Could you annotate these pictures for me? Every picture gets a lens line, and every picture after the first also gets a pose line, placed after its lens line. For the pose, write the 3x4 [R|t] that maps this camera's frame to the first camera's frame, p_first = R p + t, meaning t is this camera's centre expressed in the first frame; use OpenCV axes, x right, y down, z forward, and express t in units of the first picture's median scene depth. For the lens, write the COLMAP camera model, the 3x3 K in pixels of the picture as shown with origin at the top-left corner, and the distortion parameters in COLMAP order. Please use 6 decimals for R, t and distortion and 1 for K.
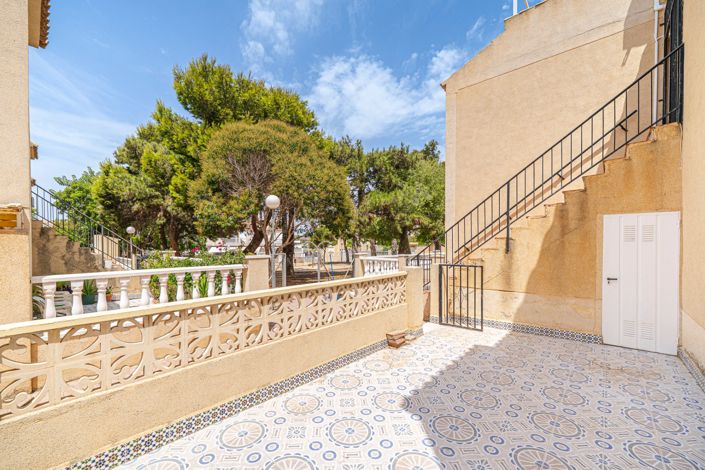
lens RADIAL K [[311.9, 0, 351.8], [0, 311.9, 242.1], [0, 0, 1]] dist [0.003152, -0.000312]
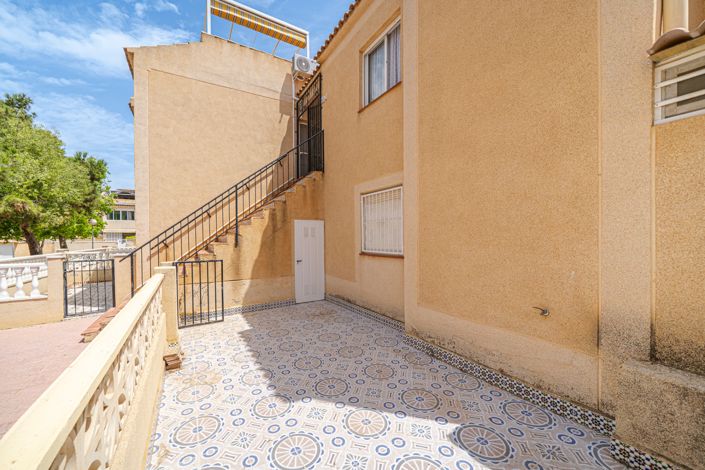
lens RADIAL K [[274.1, 0, 347.7], [0, 274.1, 238.9], [0, 0, 1]] dist [-0.005761, 0.000633]
pose [[0.273290, -0.003849, 0.961924, -0.378511], [0.001753, 0.999992, 0.003504, 0.002545], [-0.961930, 0.000729, 0.273295, 0.348310]]
